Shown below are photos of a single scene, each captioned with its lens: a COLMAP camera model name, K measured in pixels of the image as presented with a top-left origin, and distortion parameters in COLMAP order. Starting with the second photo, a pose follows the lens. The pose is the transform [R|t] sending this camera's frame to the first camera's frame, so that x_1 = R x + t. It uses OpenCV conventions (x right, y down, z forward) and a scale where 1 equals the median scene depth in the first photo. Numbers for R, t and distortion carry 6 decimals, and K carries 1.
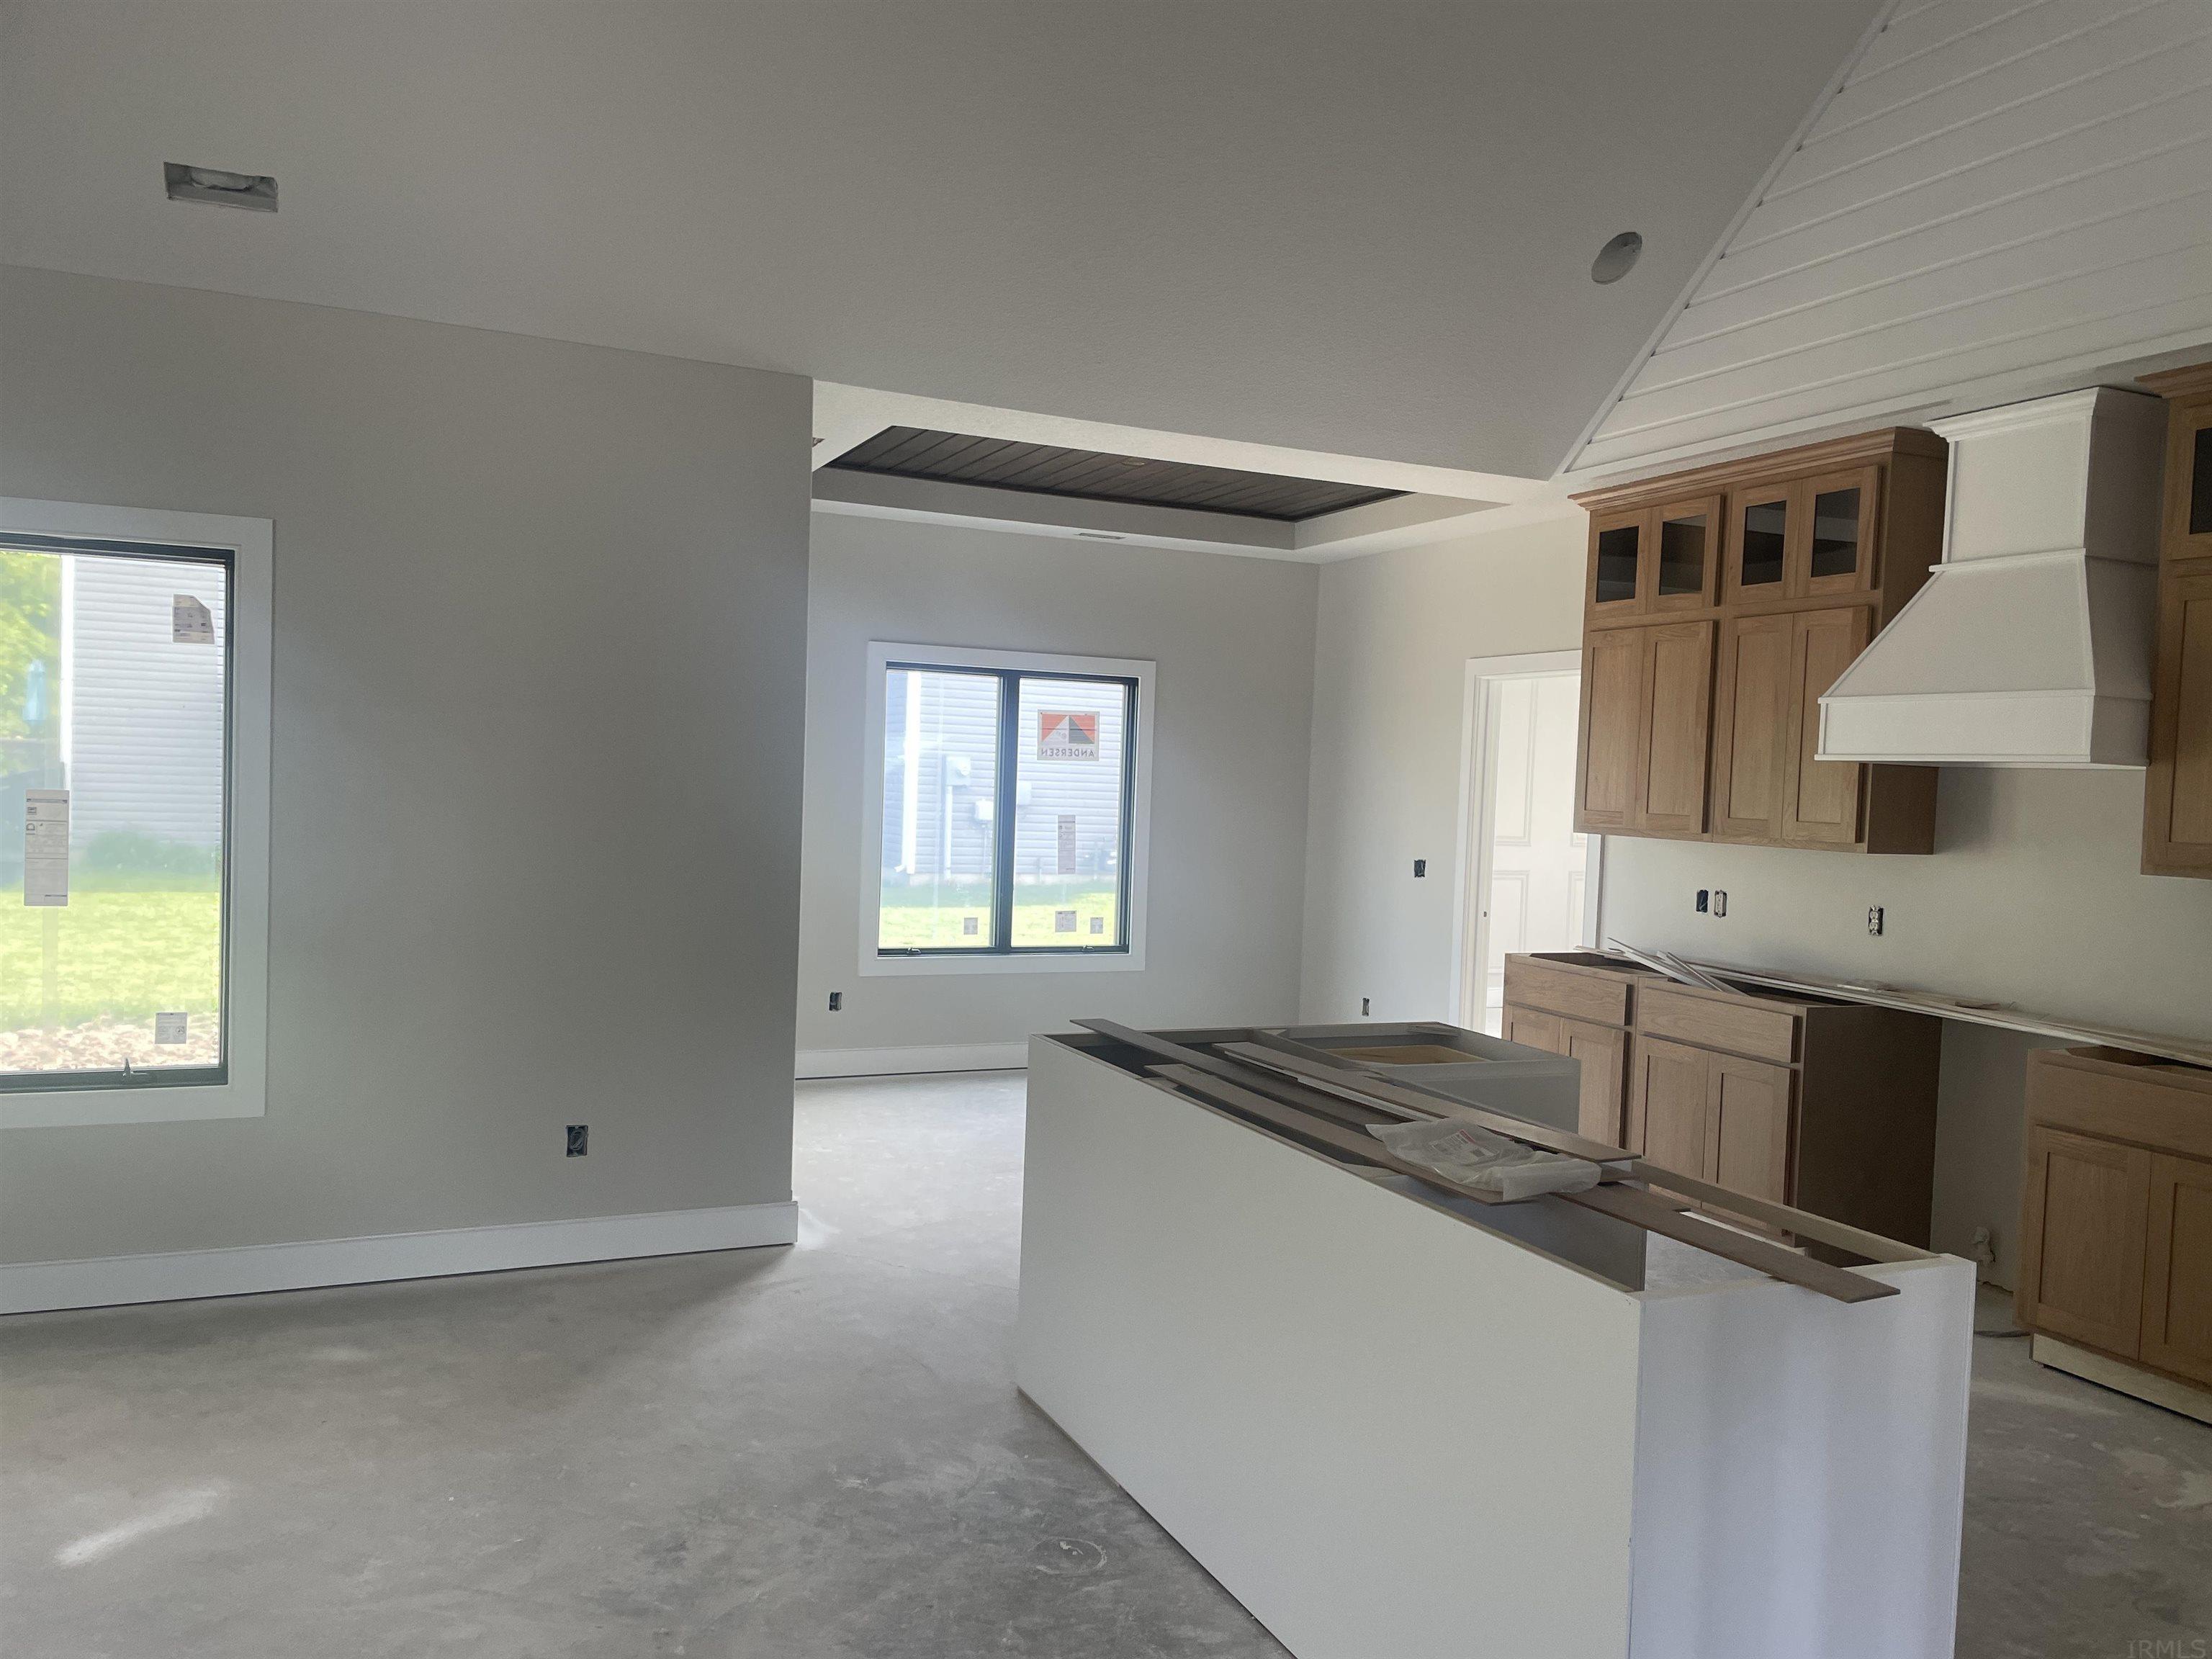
lens RADIAL K [[1657.9, 0, 1118.2], [0, 1657.9, 842.4], [0, 0, 1]] dist [0.093322, -0.117998]
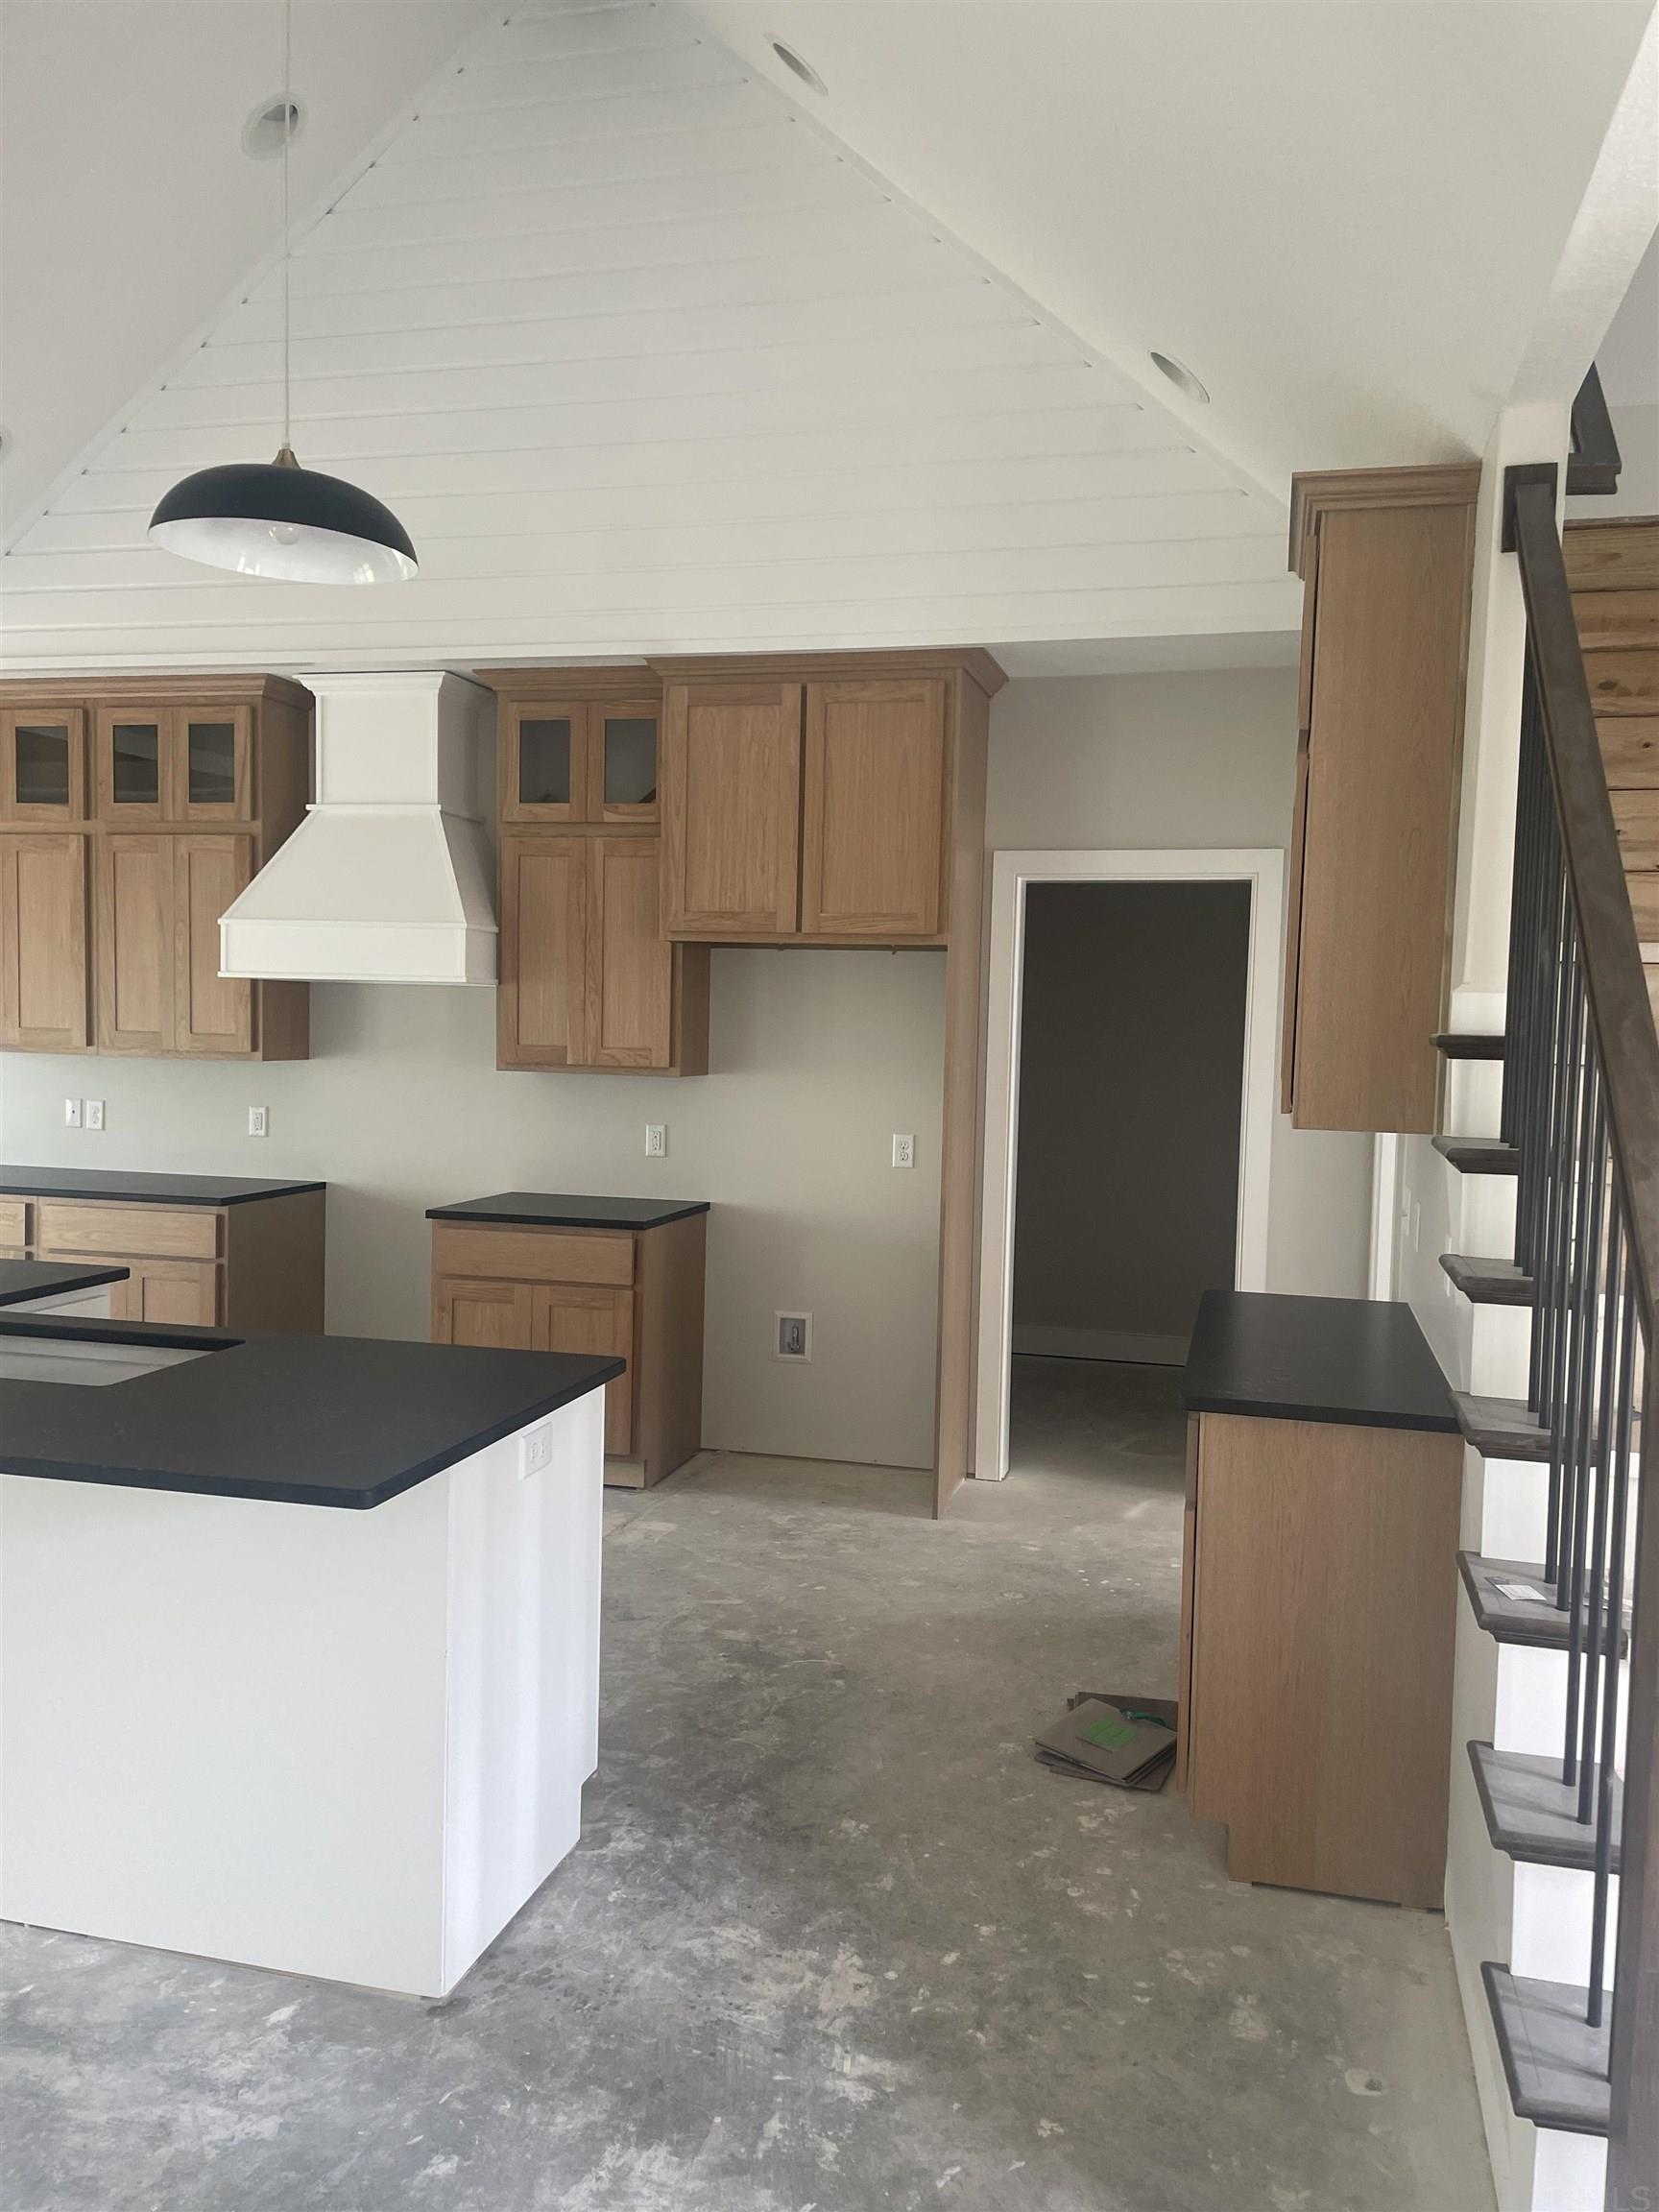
lens RADIAL K [[1657.9, 0, 845.9], [0, 1657.9, 1121.9], [0, 0, 1]] dist [0.093322, -0.117998]
pose [[0.628019, -0.071262, 0.774928, -0.163526], [0.030203, 0.997280, 0.067233, -0.015622], [-0.777612, -0.018819, 0.628463, 0.008499]]
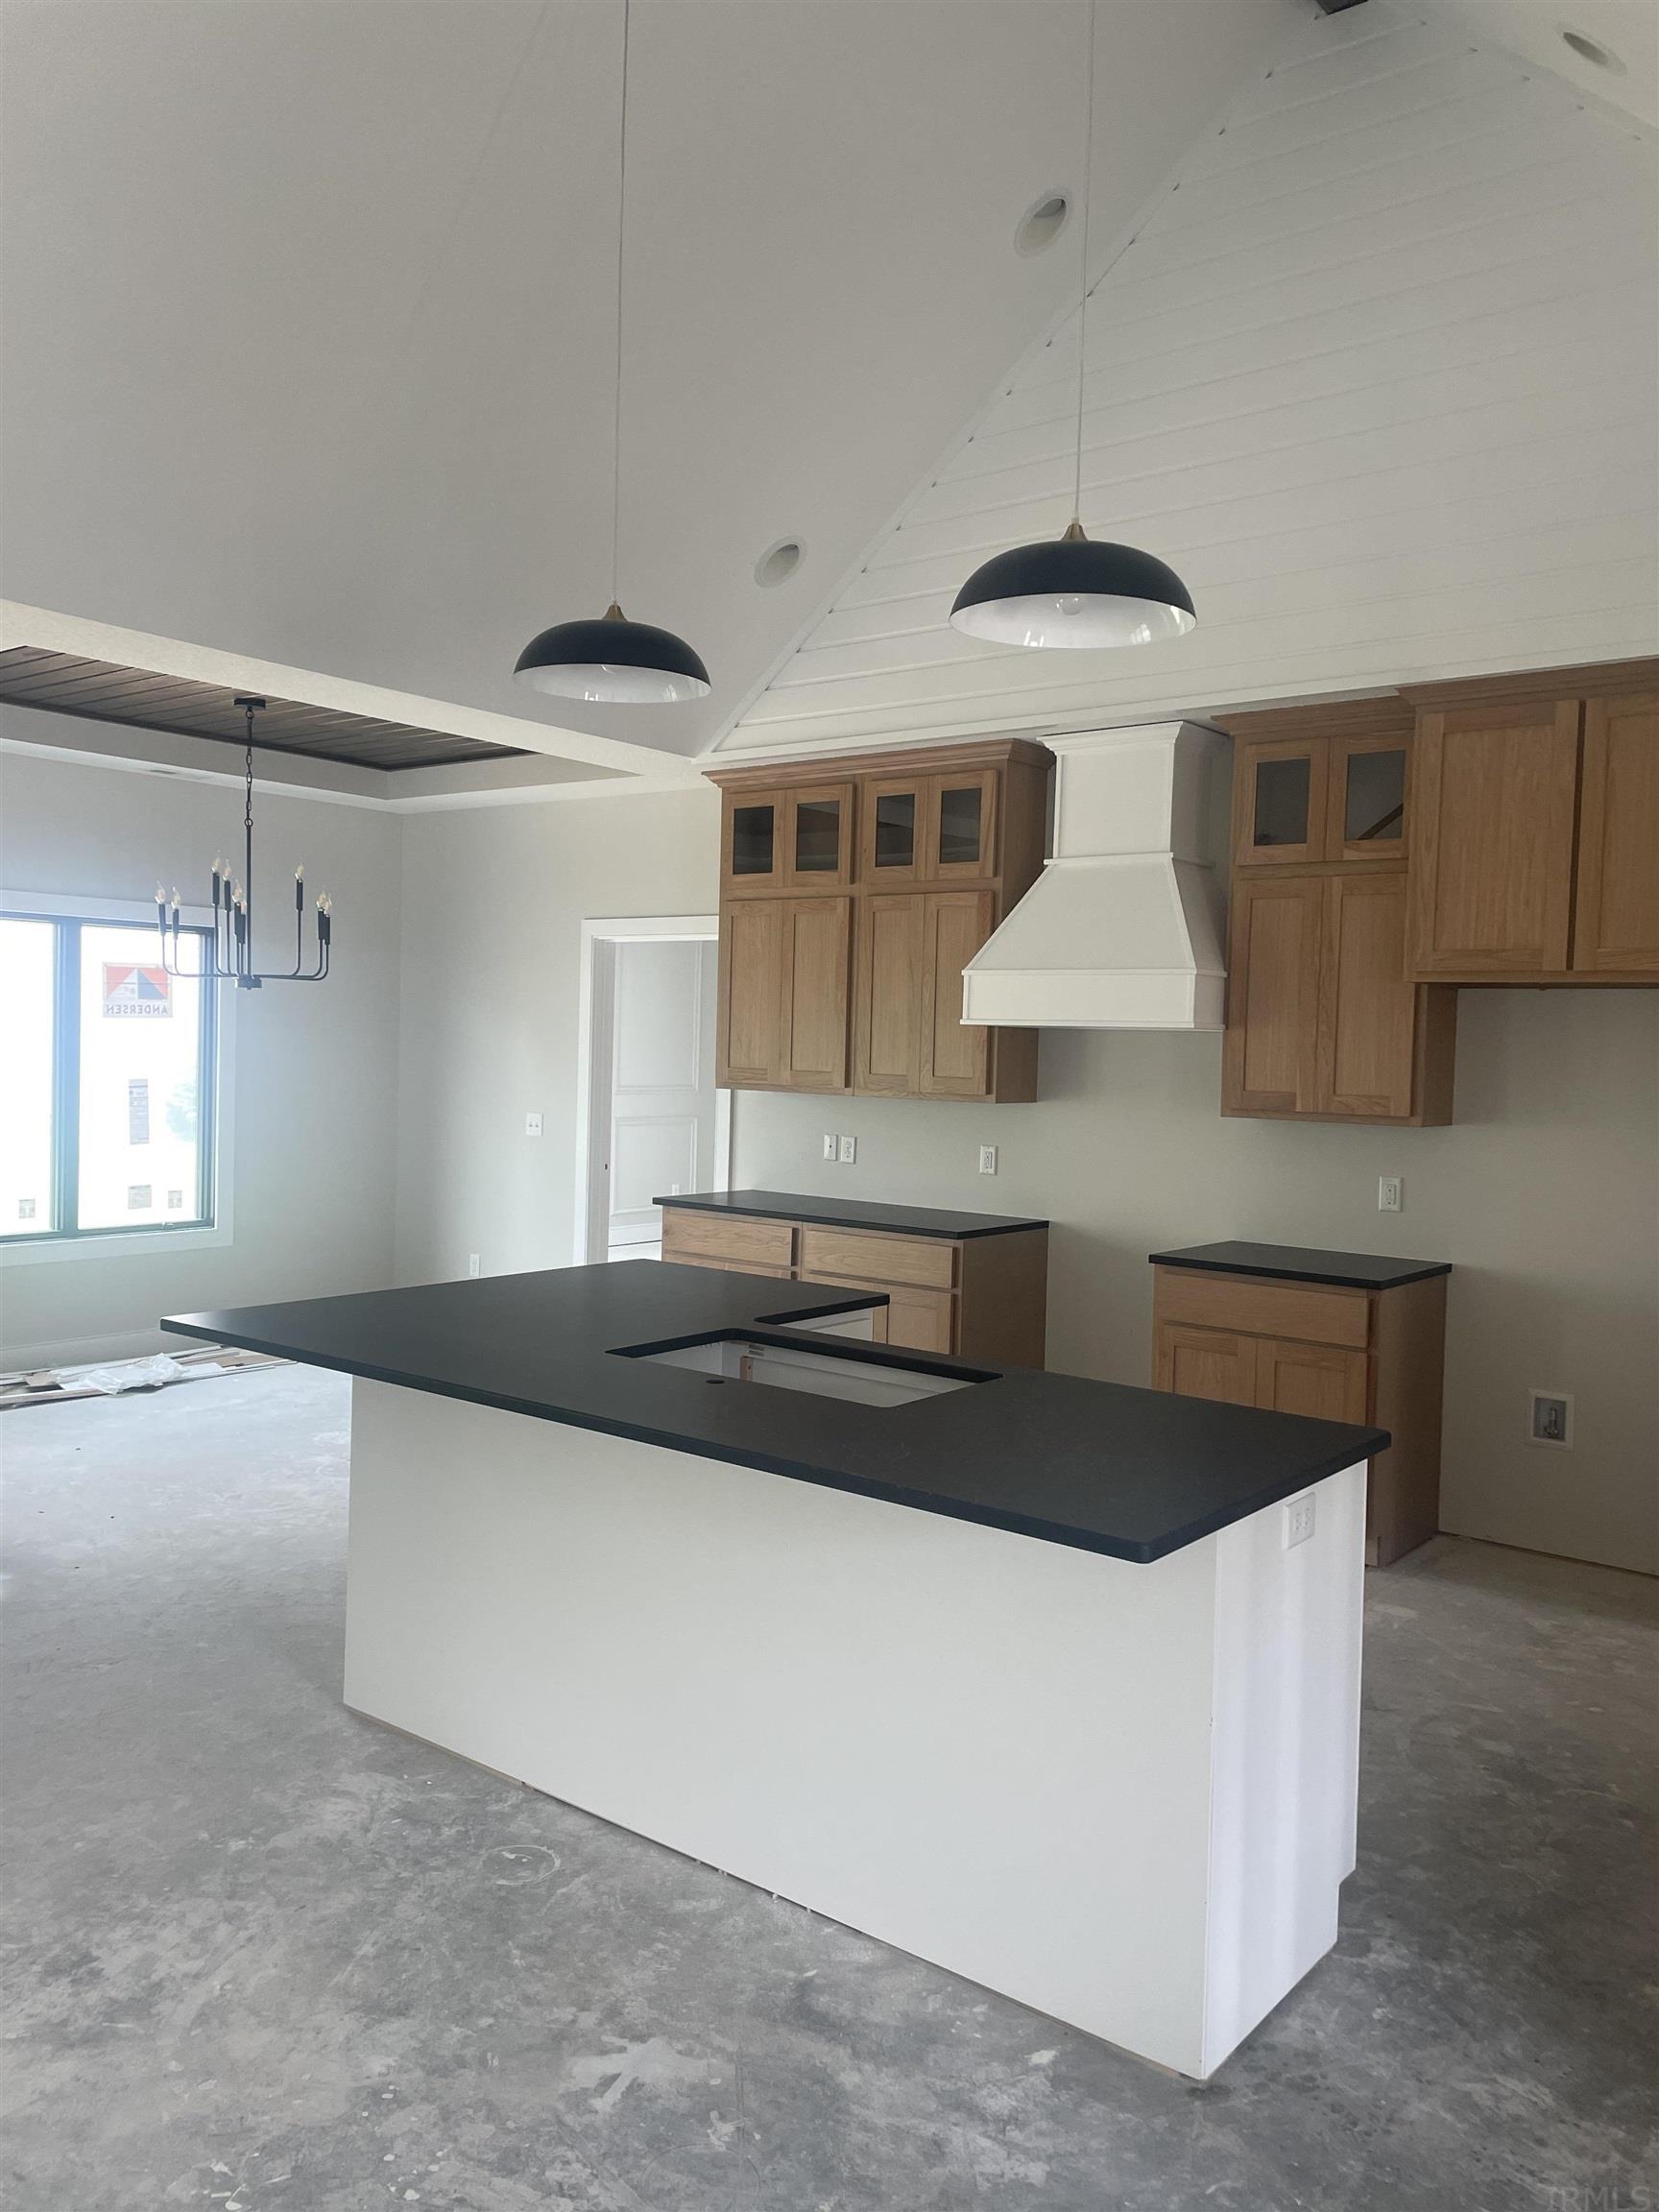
lens RADIAL K [[1657.9, 0, 821.4], [0, 1657.9, 1097.7], [0, 0, 1]] dist [0.093322, -0.117998]
pose [[0.890583, -0.029359, 0.453872, -0.177552], [0.024520, 0.999562, 0.016544, -0.018983], [-0.454159, -0.003605, 0.890913, 0.028882]]
